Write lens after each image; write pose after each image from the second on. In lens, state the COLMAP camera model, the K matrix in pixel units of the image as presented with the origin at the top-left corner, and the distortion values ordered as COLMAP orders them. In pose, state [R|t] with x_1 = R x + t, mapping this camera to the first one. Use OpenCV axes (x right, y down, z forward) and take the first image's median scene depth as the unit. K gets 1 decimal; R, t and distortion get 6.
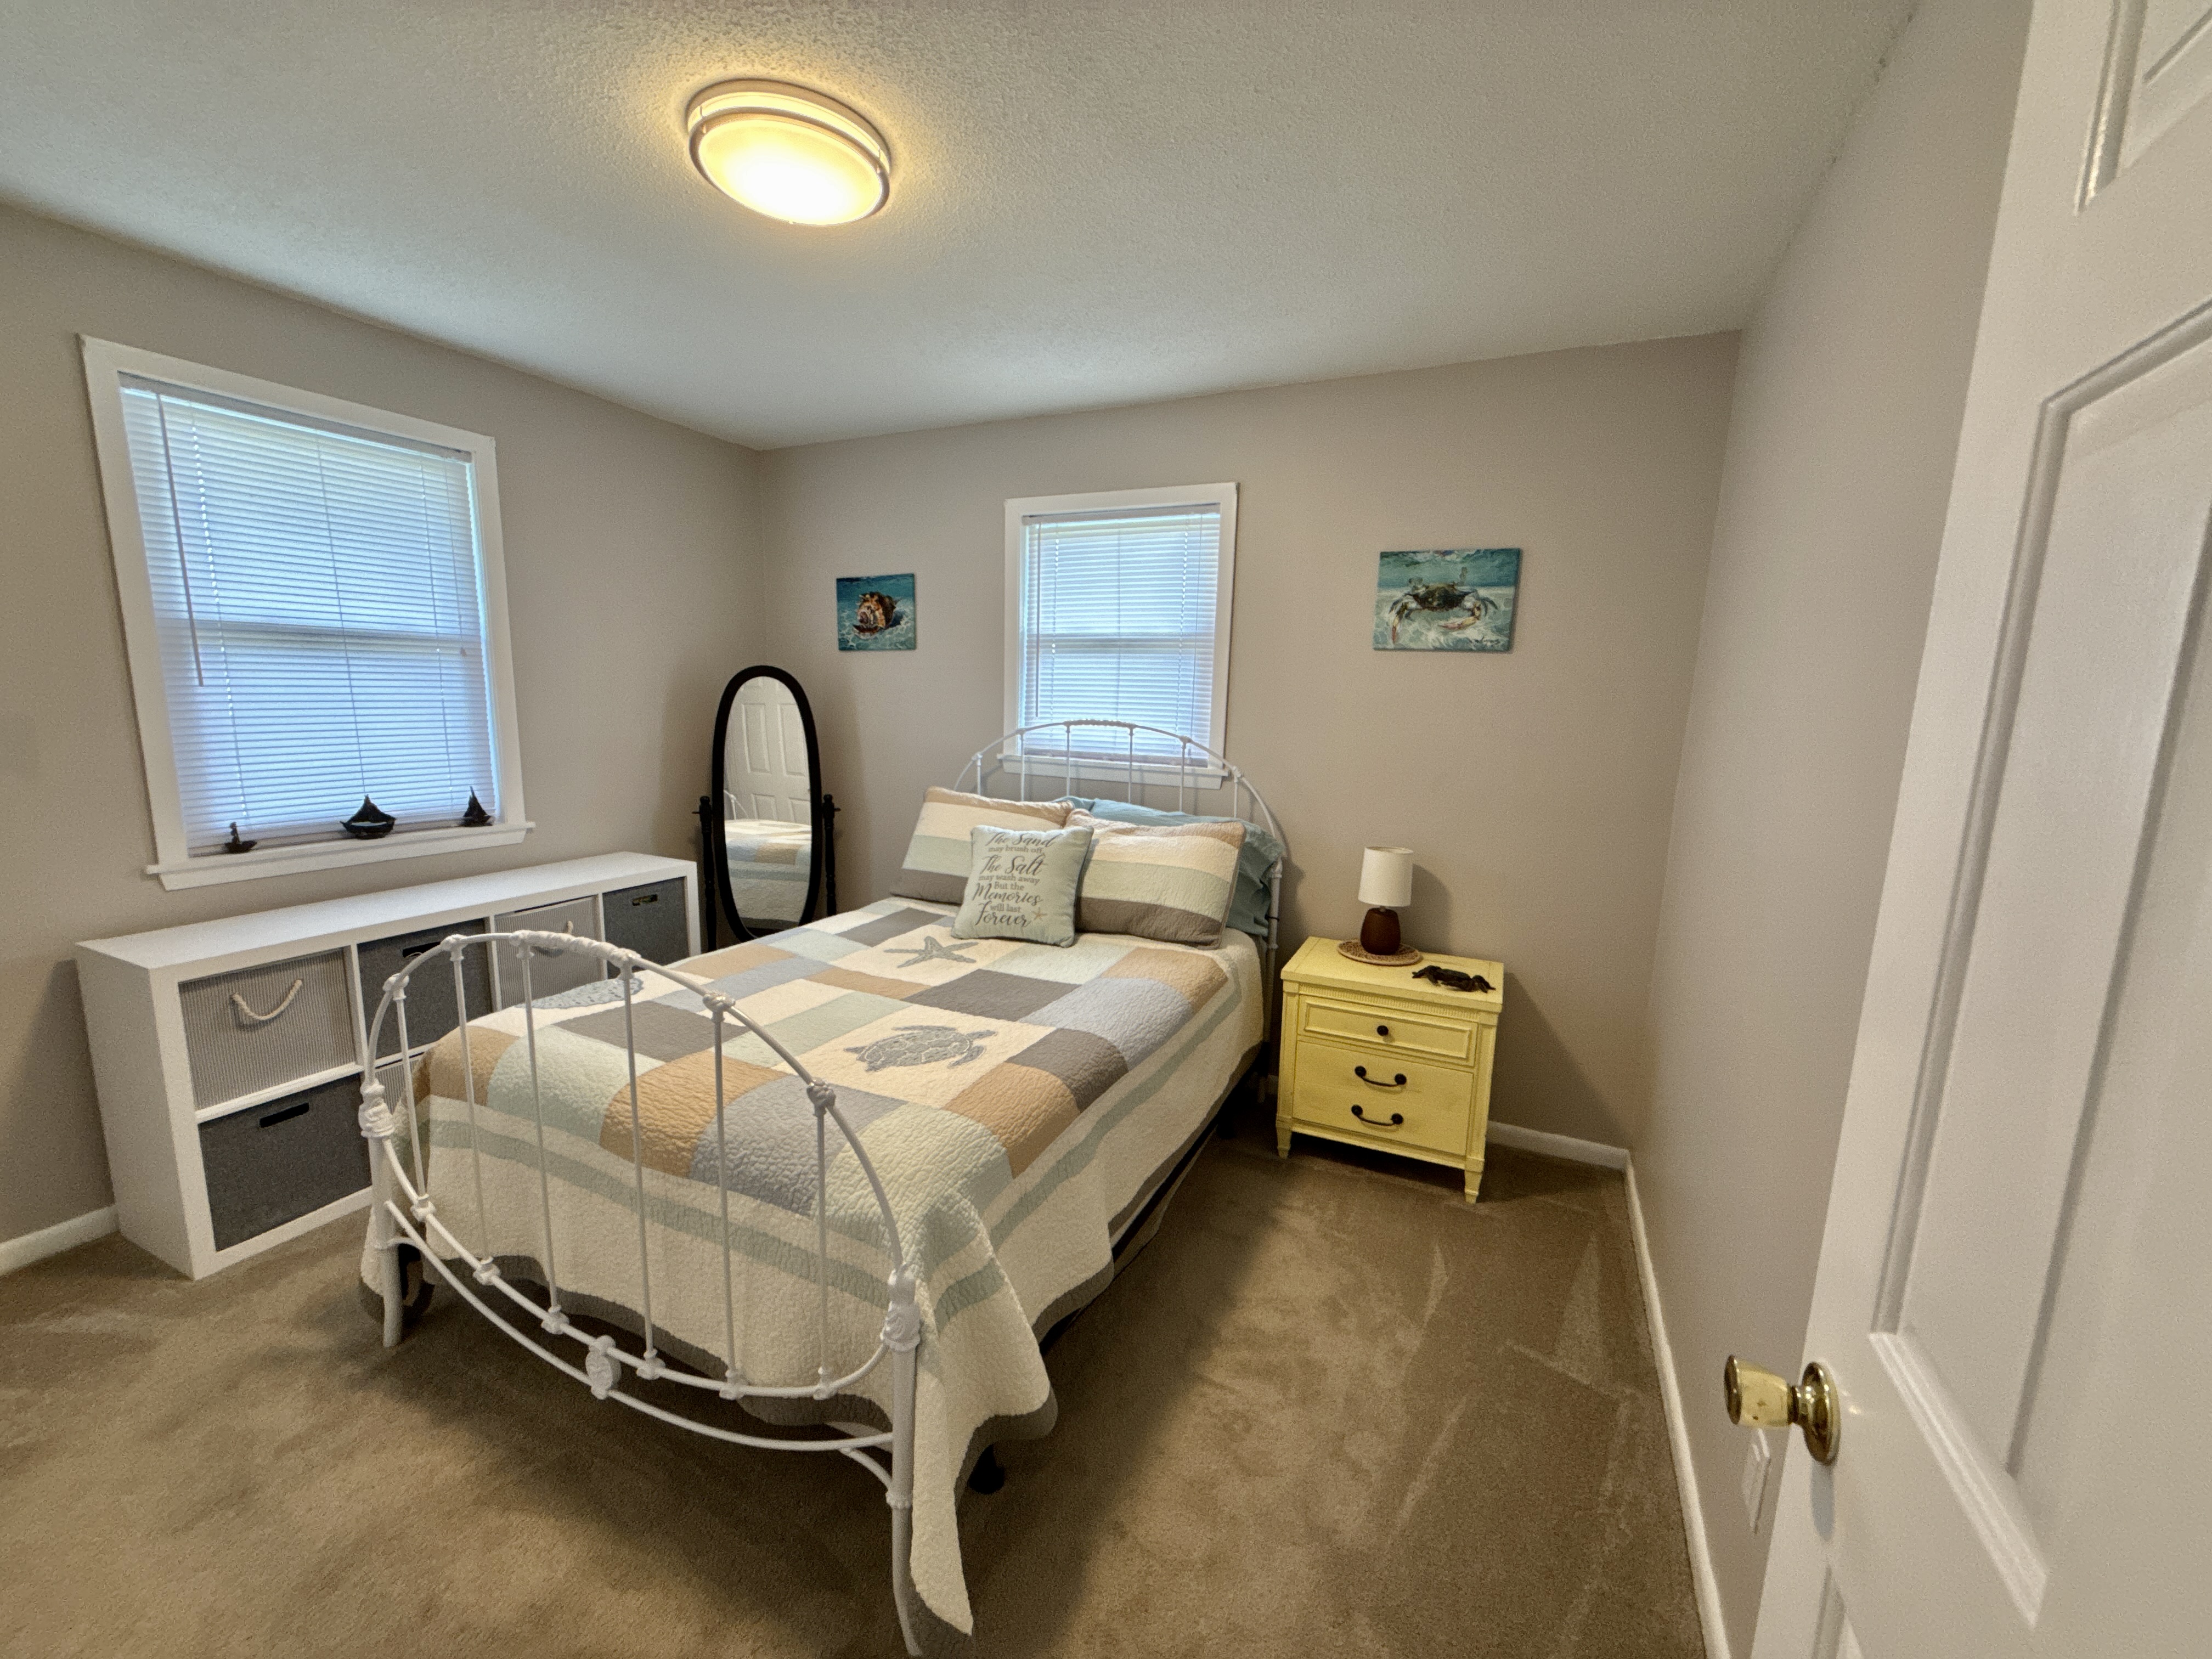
lens RADIAL K [[878.4, 0, 1106.1], [0, 878.4, 834.4], [0, 0, 1]] dist [0.000402, 0.000132]
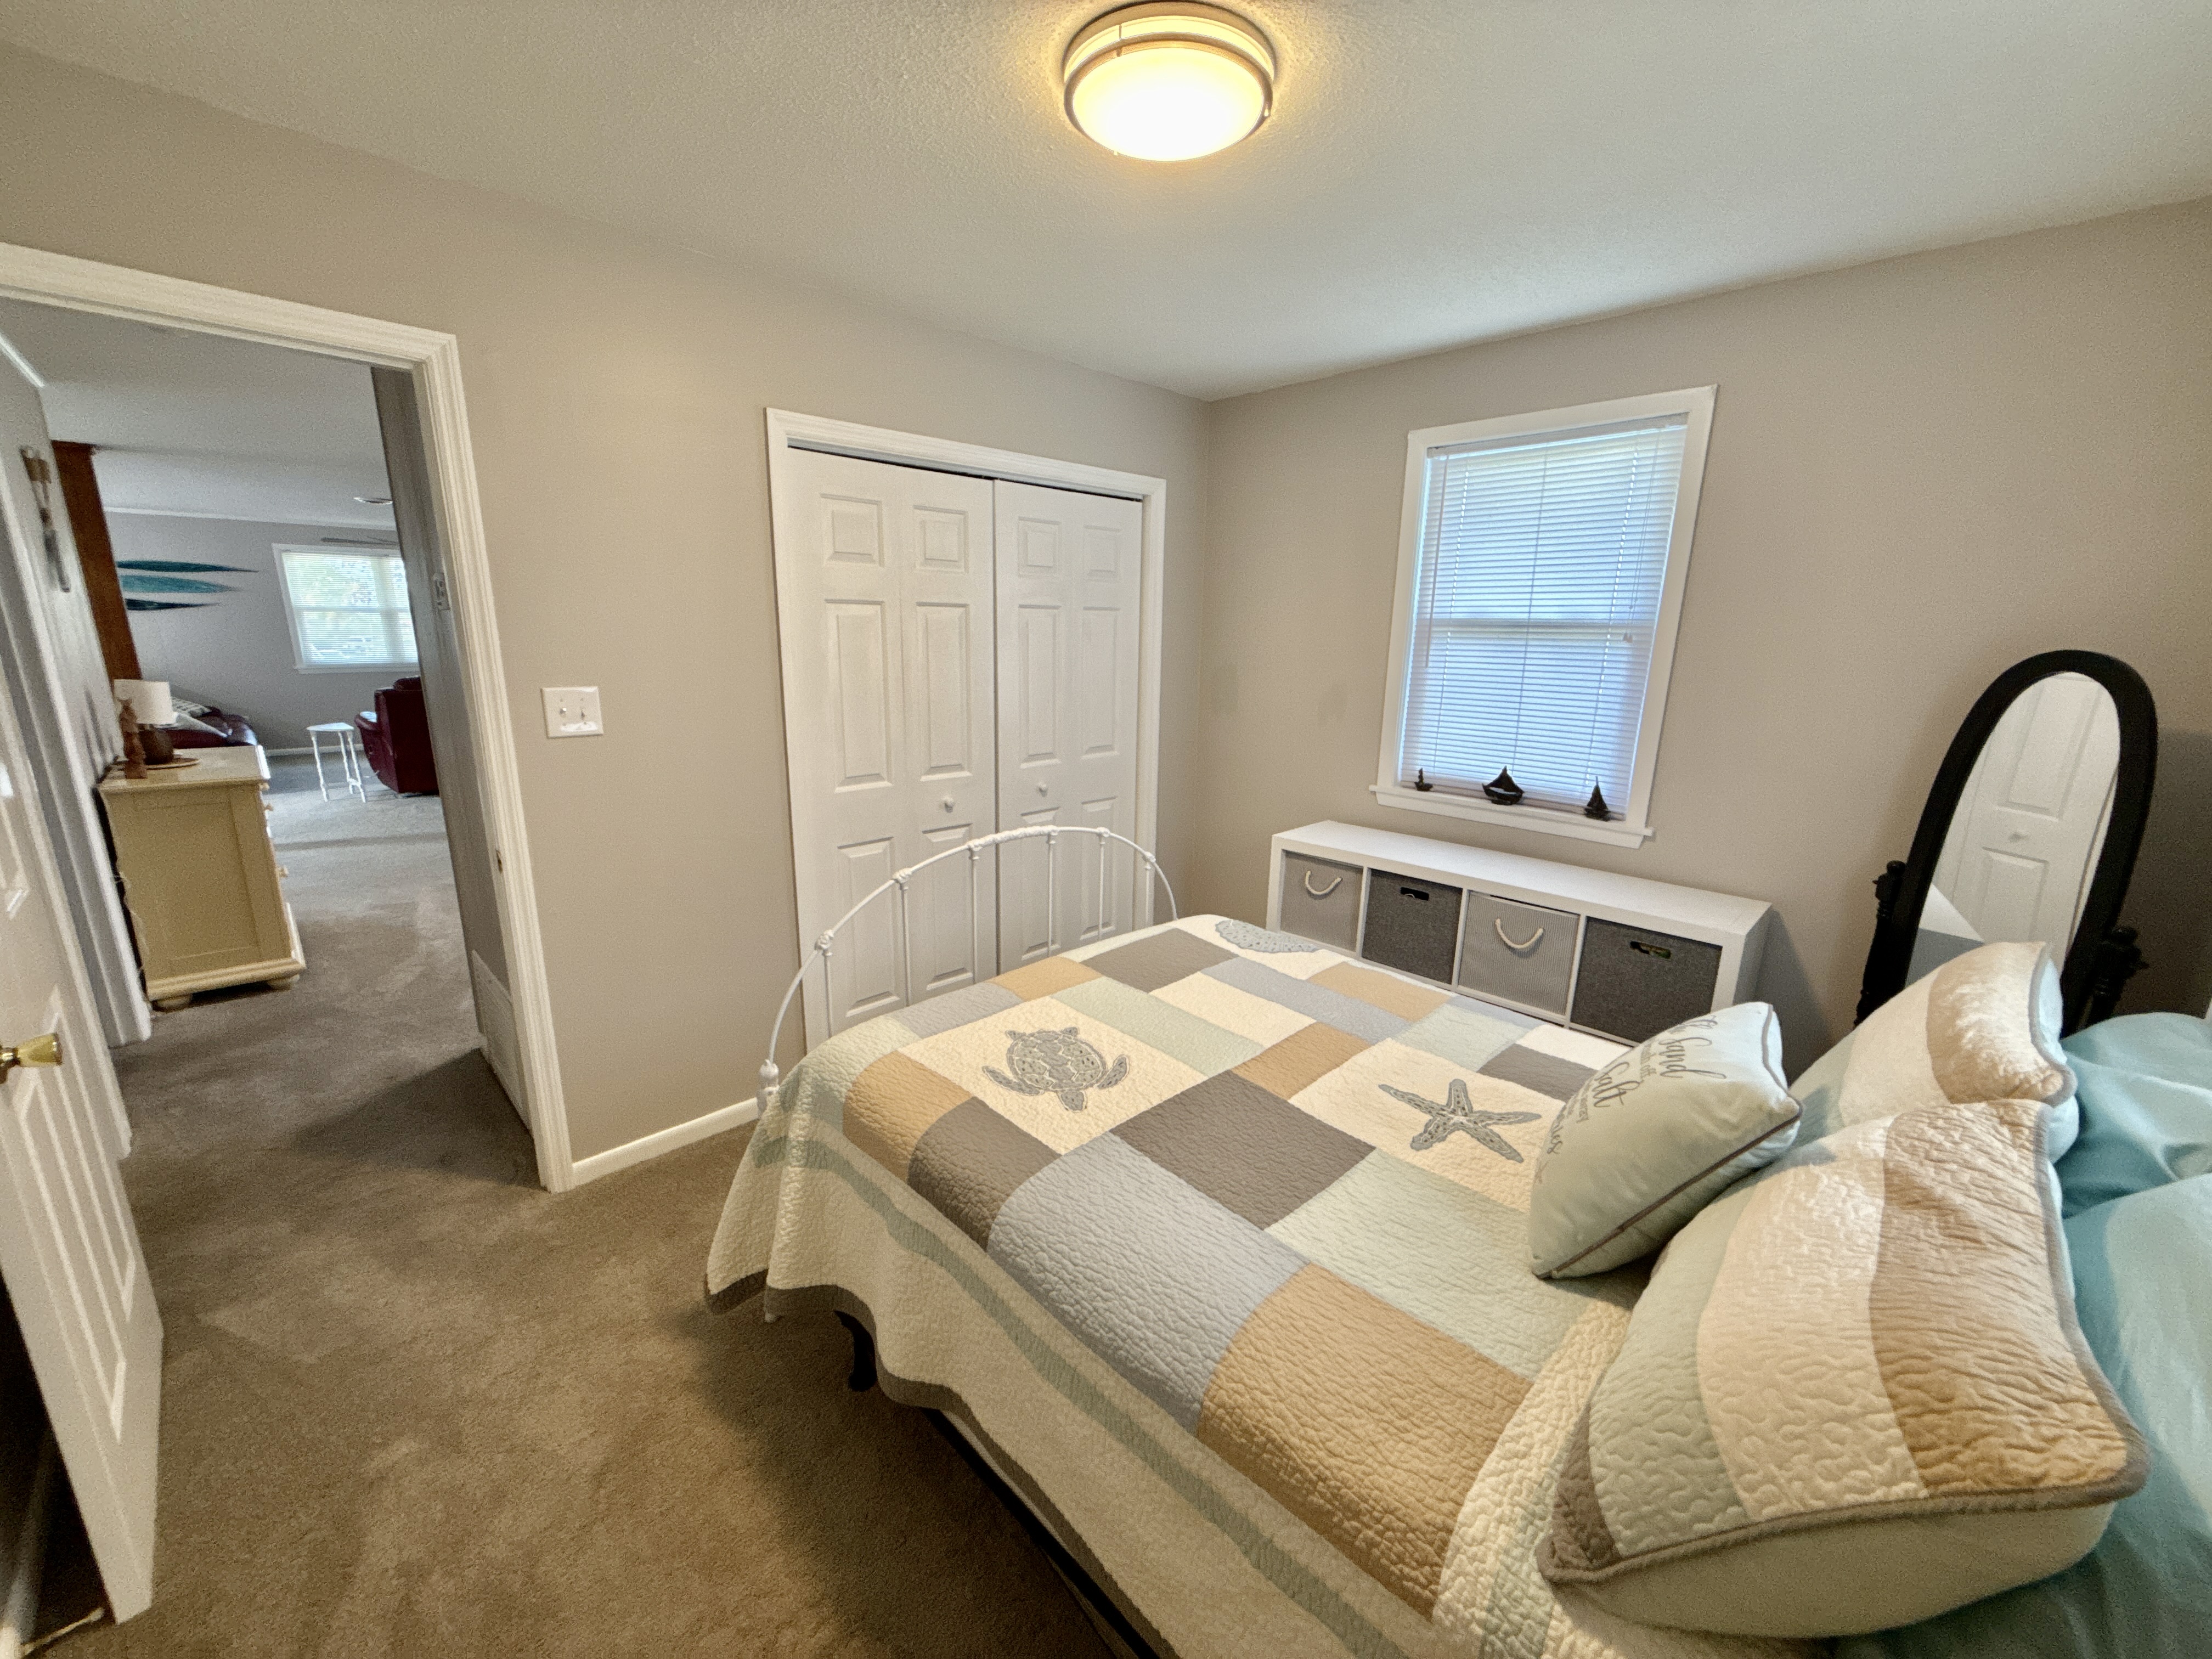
lens RADIAL K [[878.4, 0, 1106.1], [0, 878.4, 834.4], [0, 0, 1]] dist [0.000402, 0.000132]
pose [[-0.334469, 0.187636, -0.923539, 0.424231], [-0.179931, 0.949237, 0.258021, -0.170193], [0.925071, 0.252473, -0.283728, 0.912840]]
